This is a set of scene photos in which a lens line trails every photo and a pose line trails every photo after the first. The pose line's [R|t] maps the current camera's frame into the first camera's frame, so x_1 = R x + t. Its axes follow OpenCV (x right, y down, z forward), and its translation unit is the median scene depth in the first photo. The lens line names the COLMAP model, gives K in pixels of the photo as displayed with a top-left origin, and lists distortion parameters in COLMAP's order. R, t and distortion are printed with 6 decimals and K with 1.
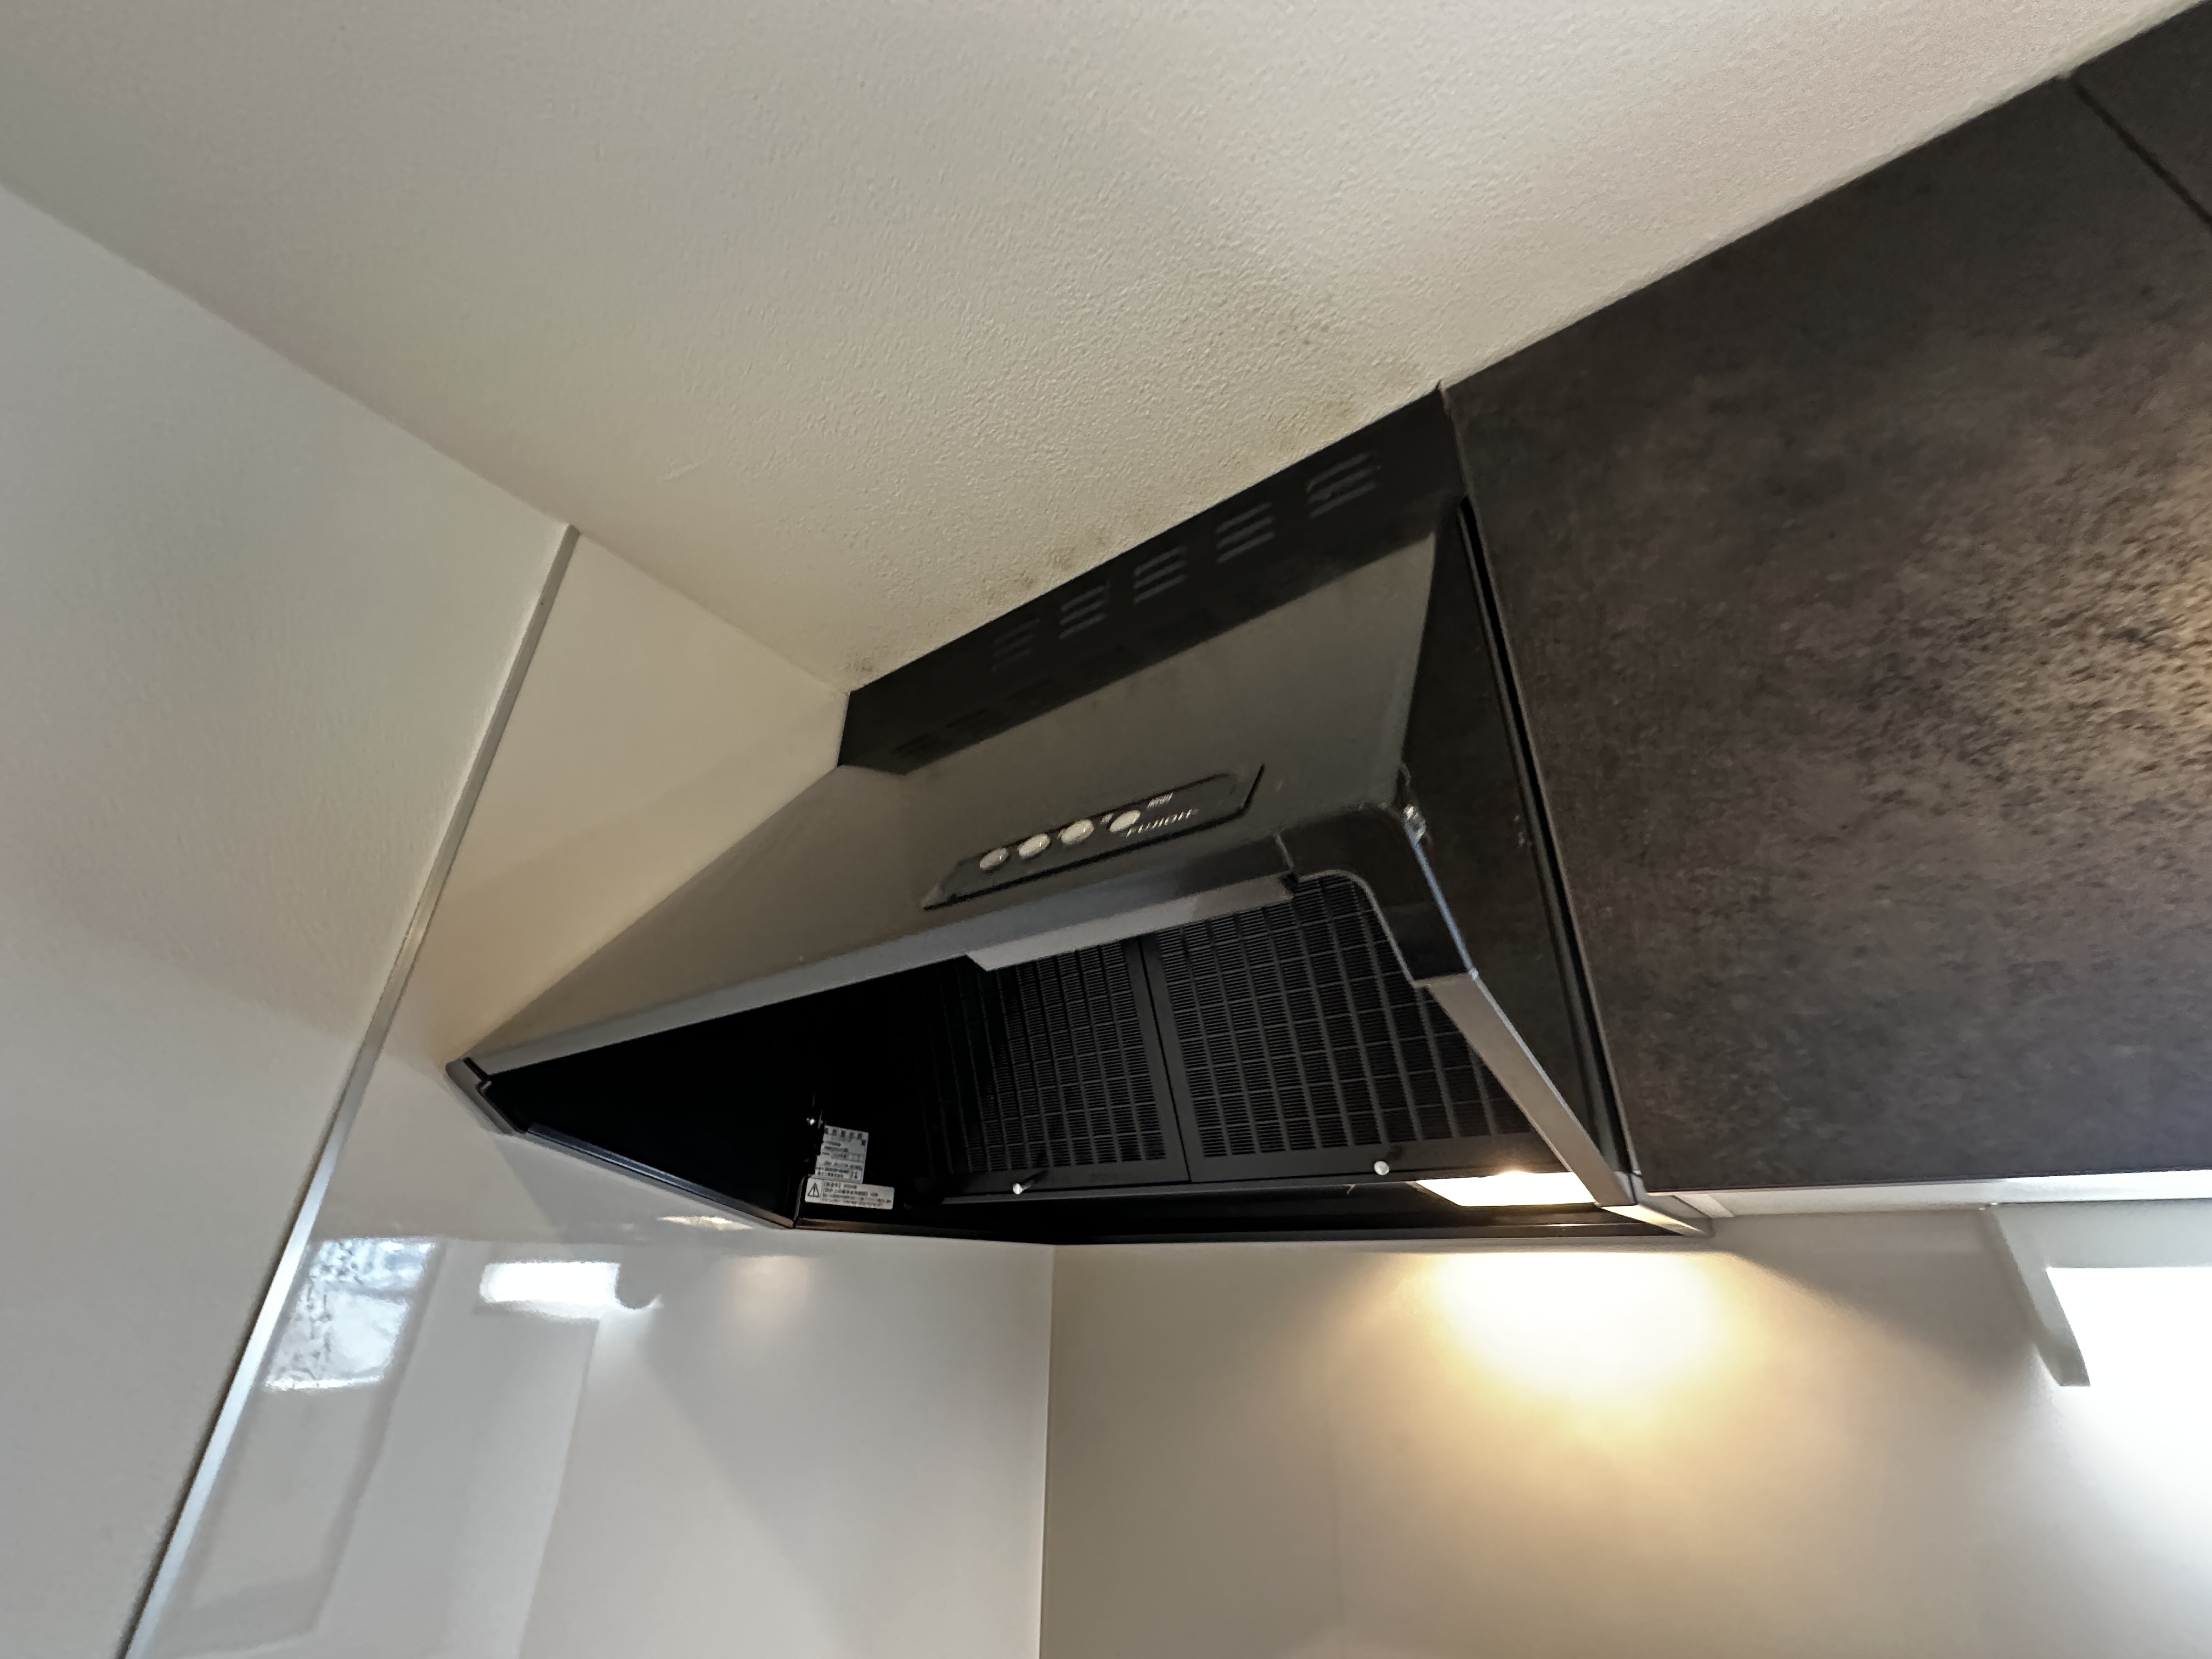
lens RADIAL K [[884.4, 0, 1102.2], [0, 884.4, 832.7], [0, 0, 1]] dist [-0.001681, -0.000252]
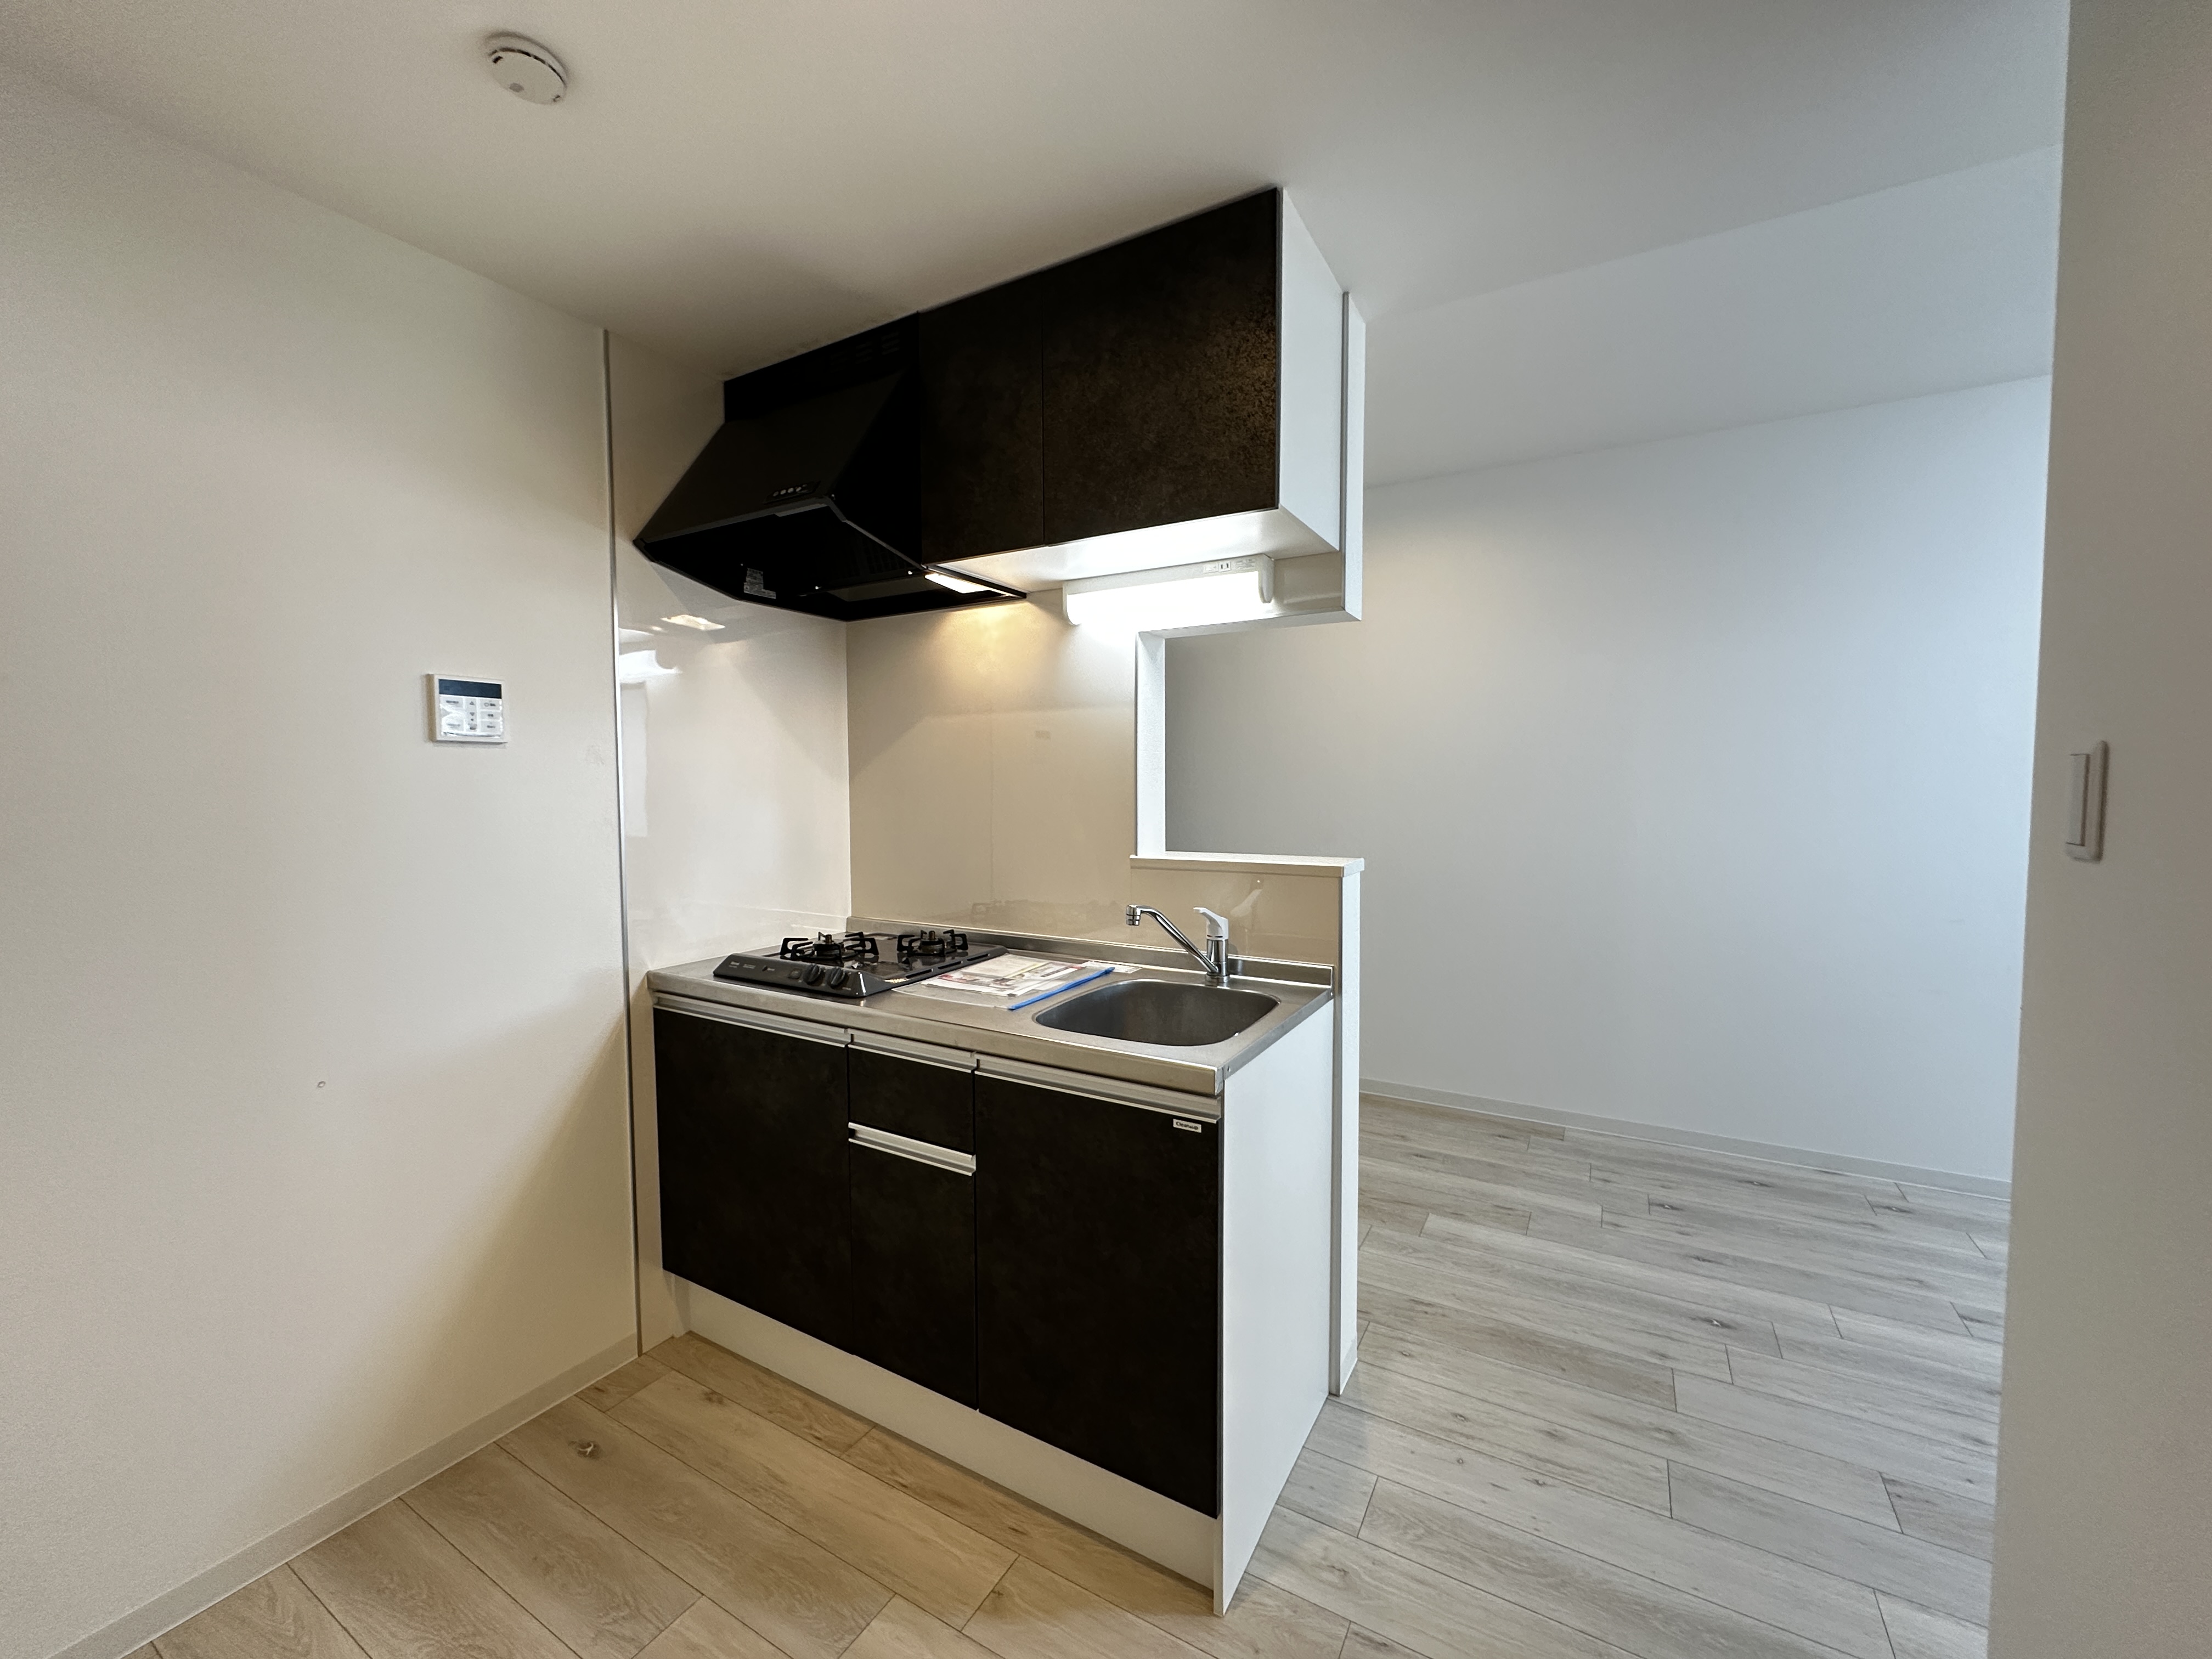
lens RADIAL K [[884.4, 0, 1101.1], [0, 884.4, 832.8], [0, 0, 1]] dist [-0.001681, -0.000252]
pose [[0.996551, -0.015005, 0.081620, 0.597448], [-0.029351, 0.856222, 0.515774, -0.452343], [-0.077624, -0.516391, 0.852828, -2.015797]]
